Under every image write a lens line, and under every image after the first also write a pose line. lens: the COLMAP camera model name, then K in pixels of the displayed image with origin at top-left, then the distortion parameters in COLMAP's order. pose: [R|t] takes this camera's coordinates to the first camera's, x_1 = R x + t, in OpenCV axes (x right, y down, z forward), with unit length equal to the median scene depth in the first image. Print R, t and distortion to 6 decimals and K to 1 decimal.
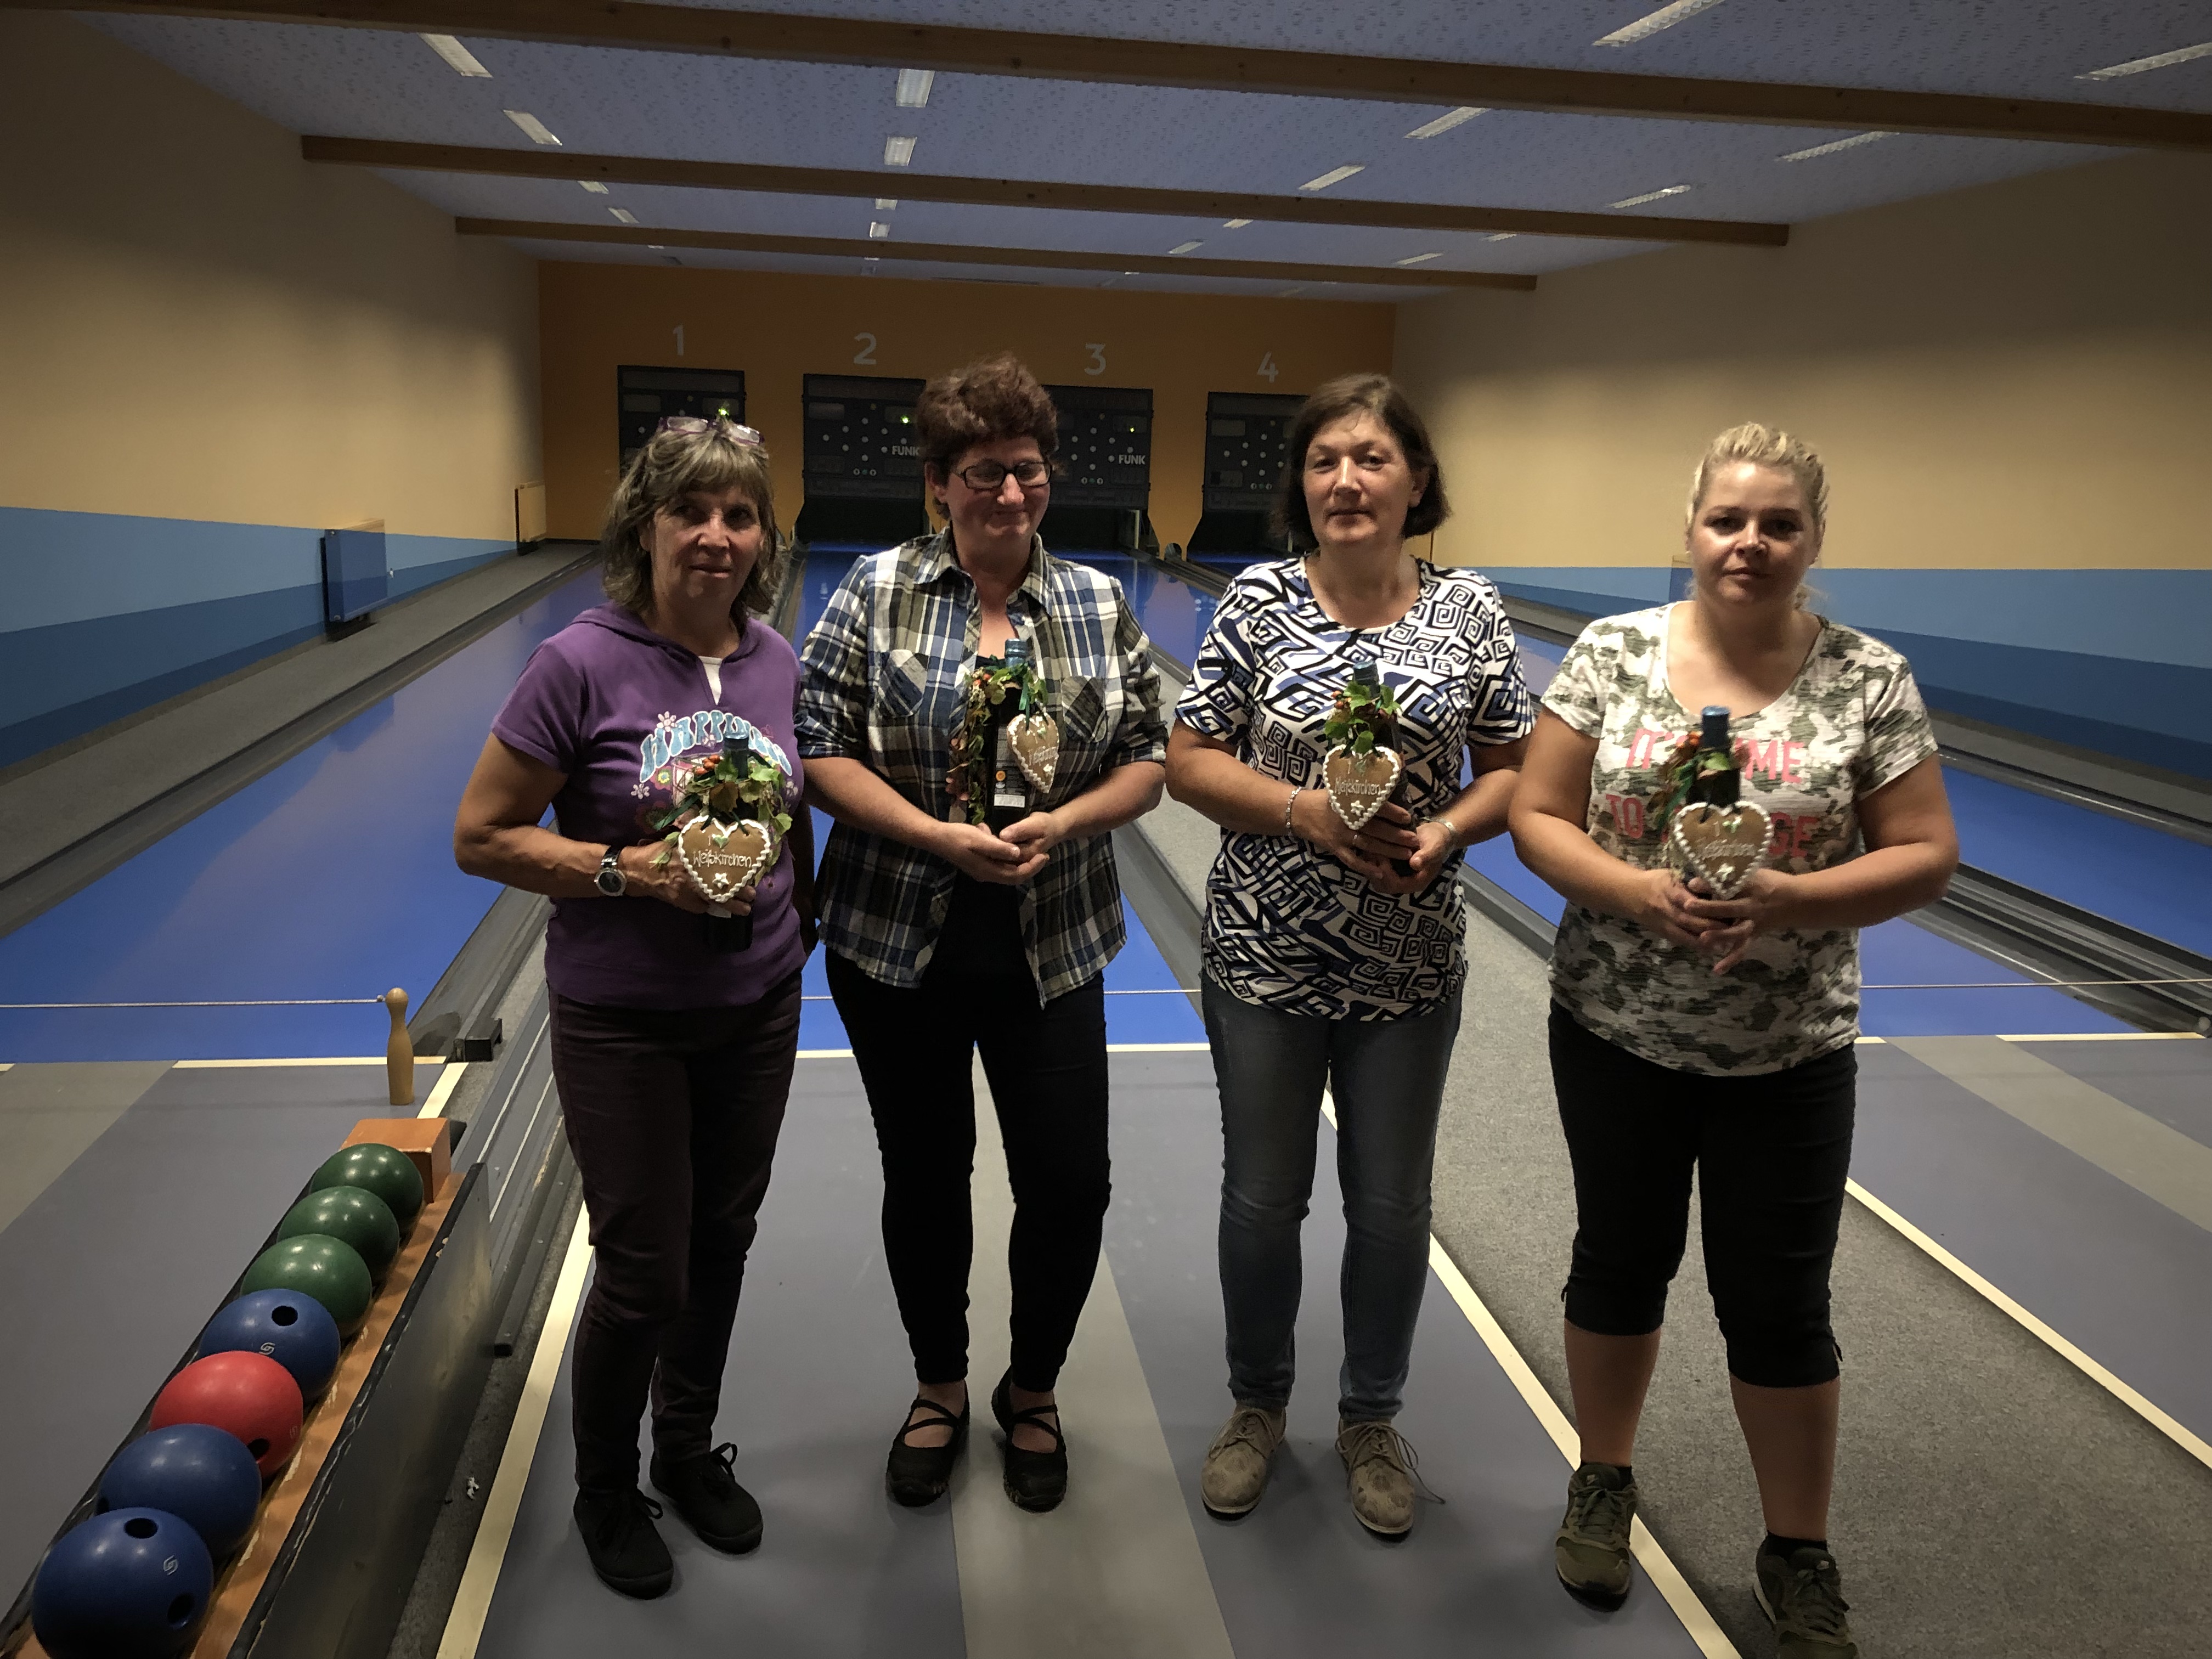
lens RADIAL K [[1797.5, 0, 1120.2], [0, 1797.5, 828.0], [0, 0, 1]] dist [0.036169, -0.010326]
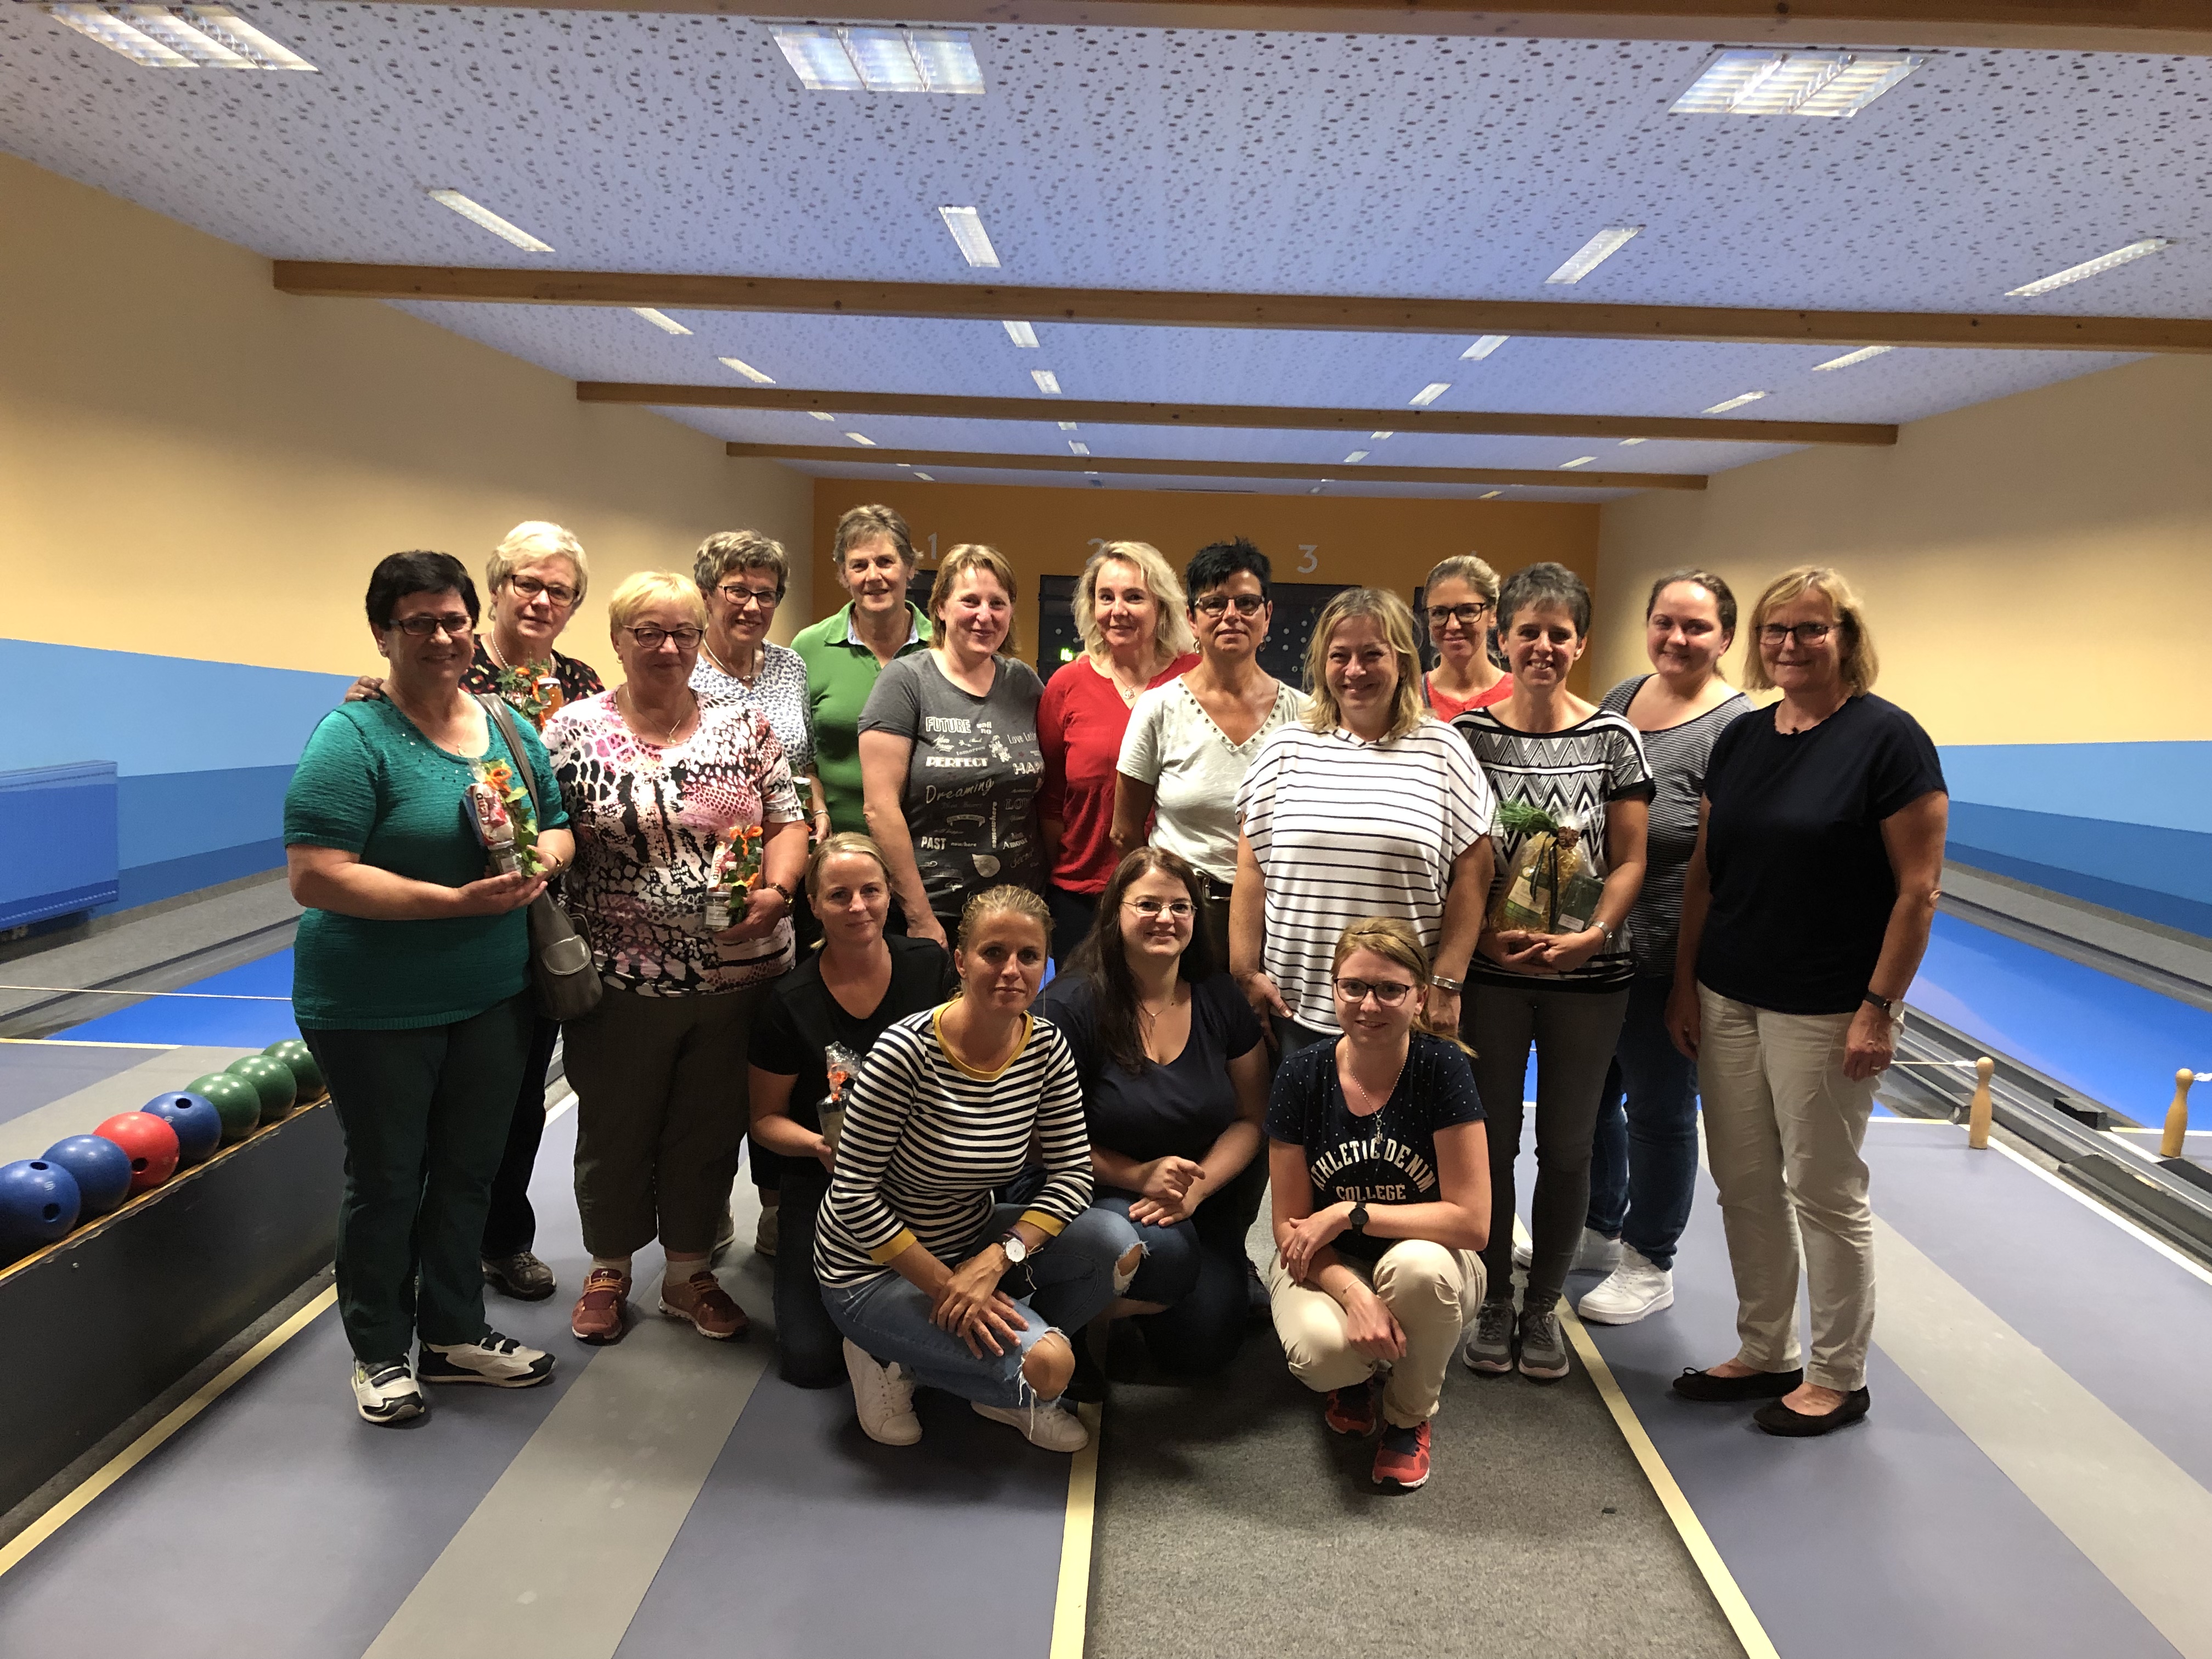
lens RADIAL K [[1797.5, 0, 1121.6], [0, 1797.5, 832.8], [0, 0, 1]] dist [0.036169, -0.010326]
pose [[0.983503, 0.018319, -0.179964, 0.152425], [-0.037518, 0.993883, -0.103866, 0.037768], [0.176961, 0.108905, 0.978174, -0.108509]]
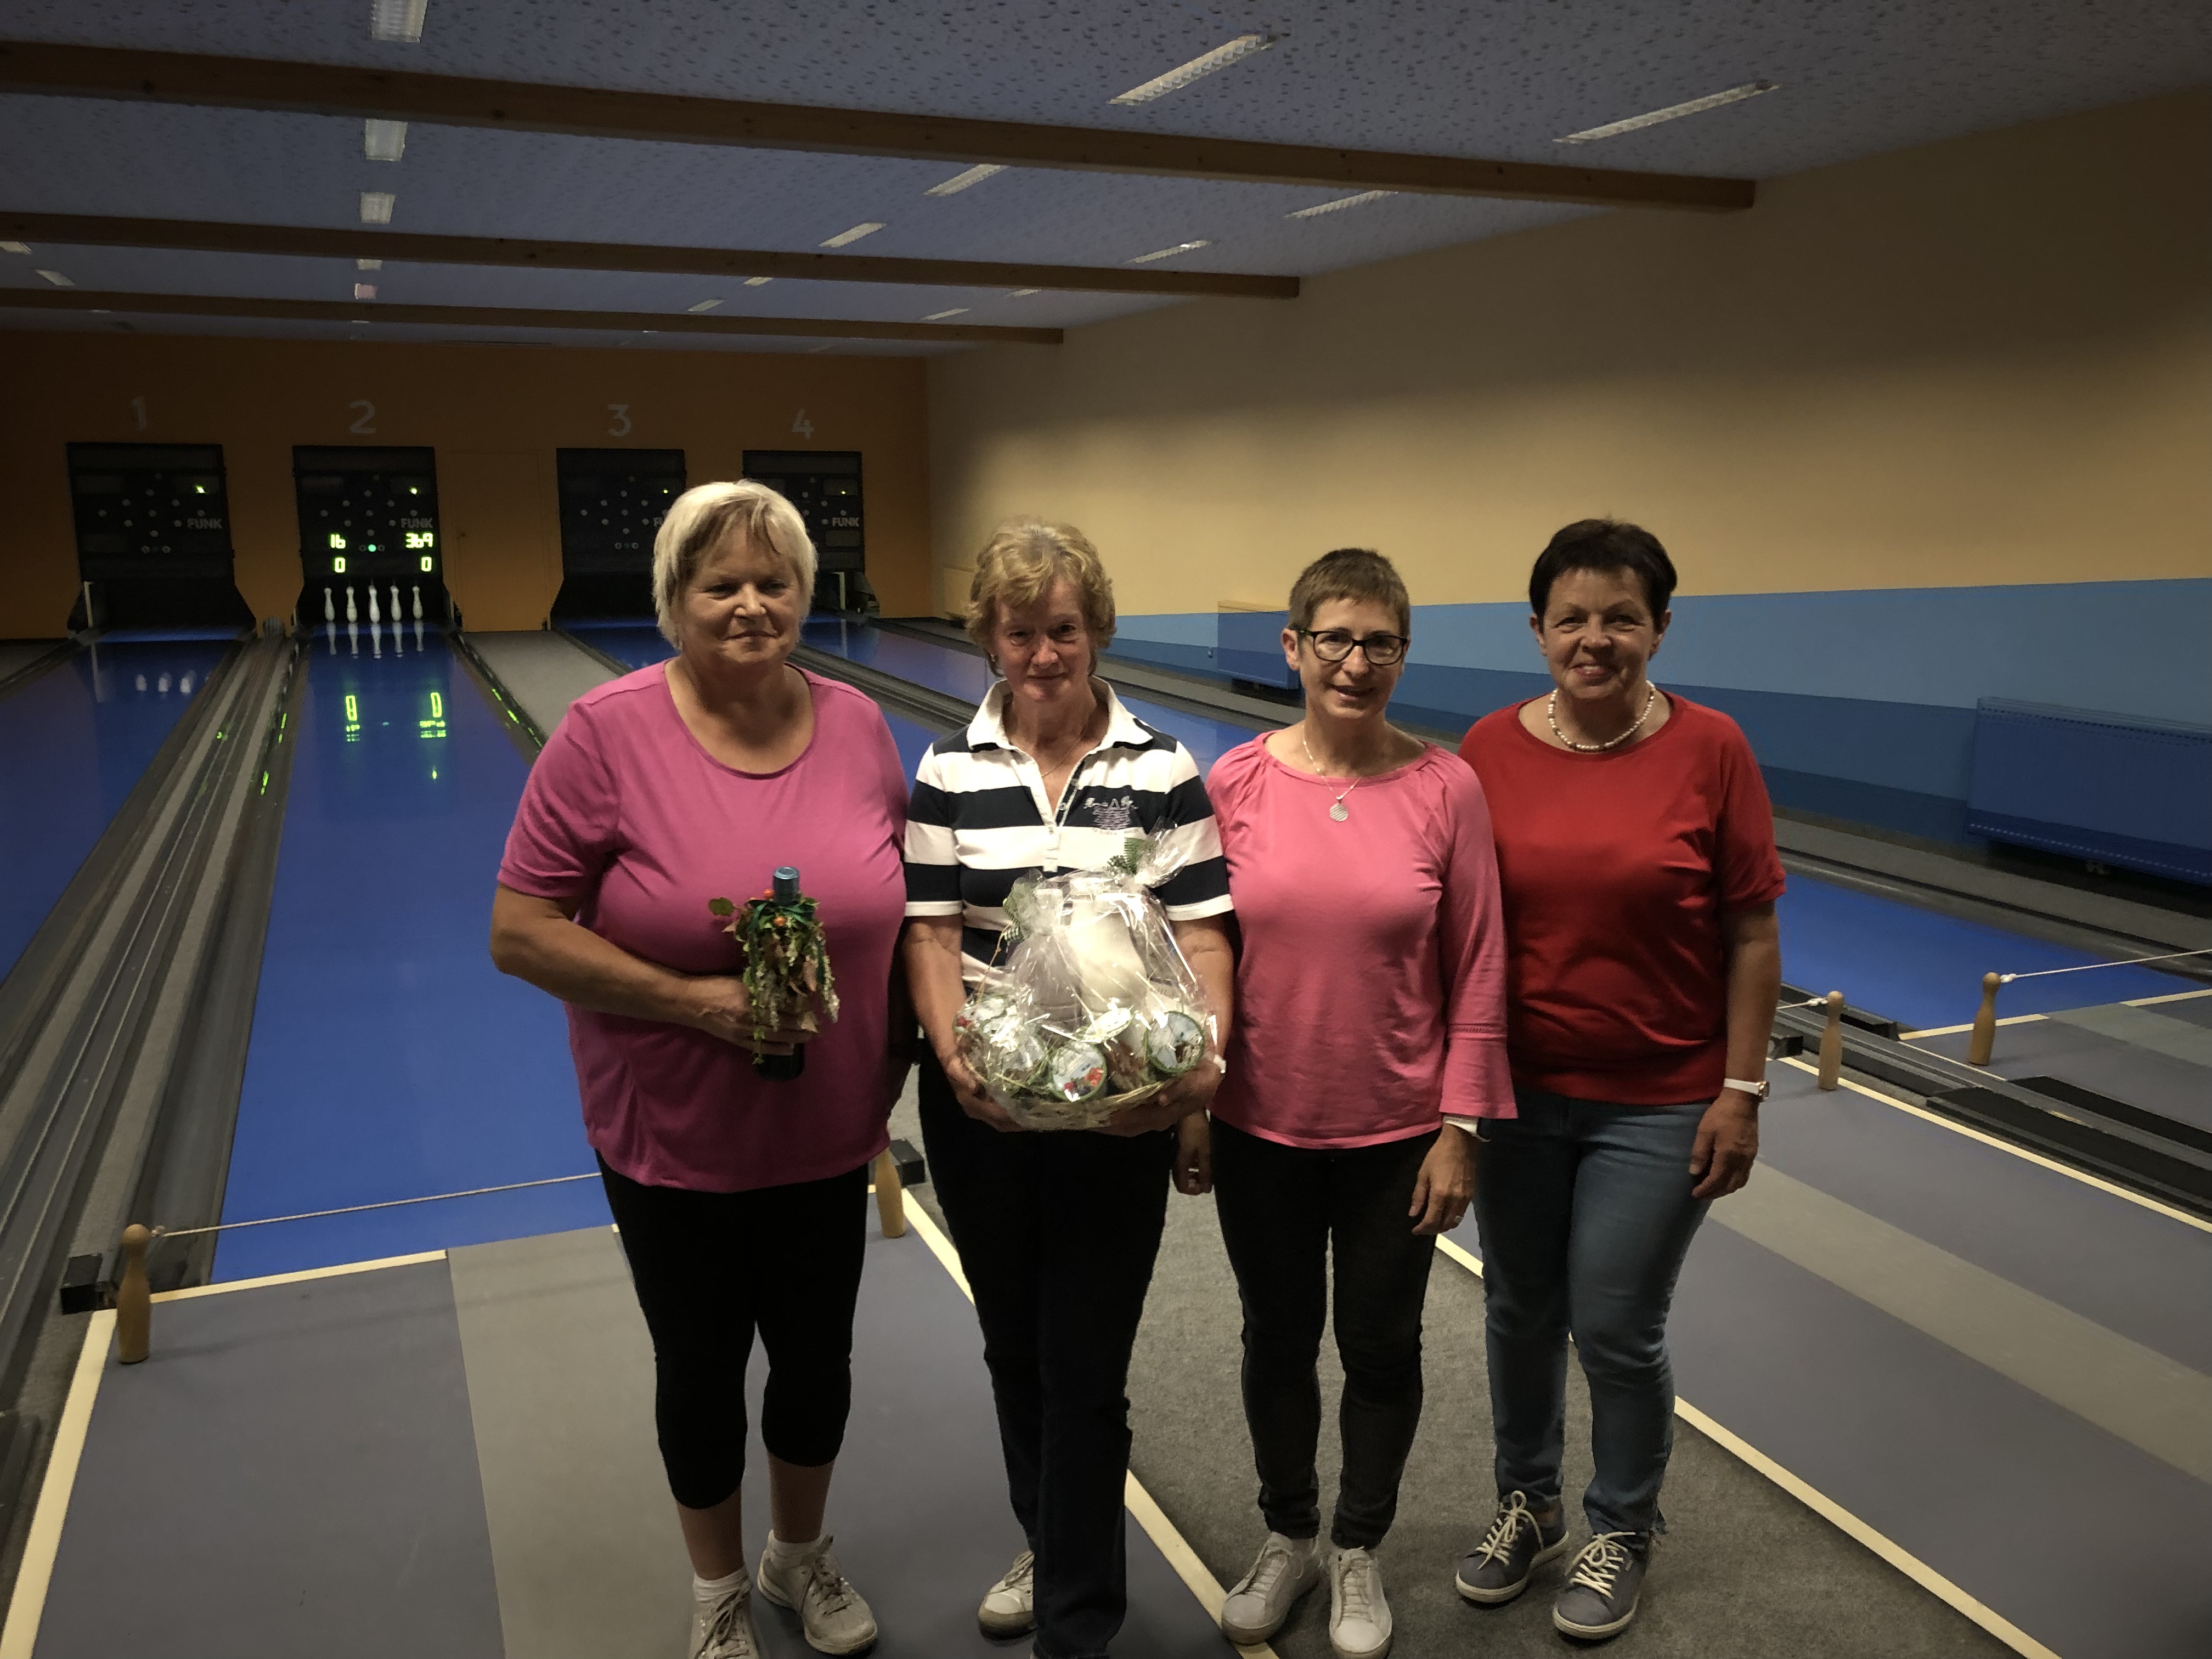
lens RADIAL K [[1797.5, 0, 1085.1], [0, 1797.5, 824.4], [0, 0, 1]] dist [0.036169, -0.010326]
pose [[0.972764, -0.079719, 0.217659, 0.001787], [0.085595, 0.996173, -0.017688, -0.017712], [-0.215416, 0.035836, 0.975864, 0.040660]]
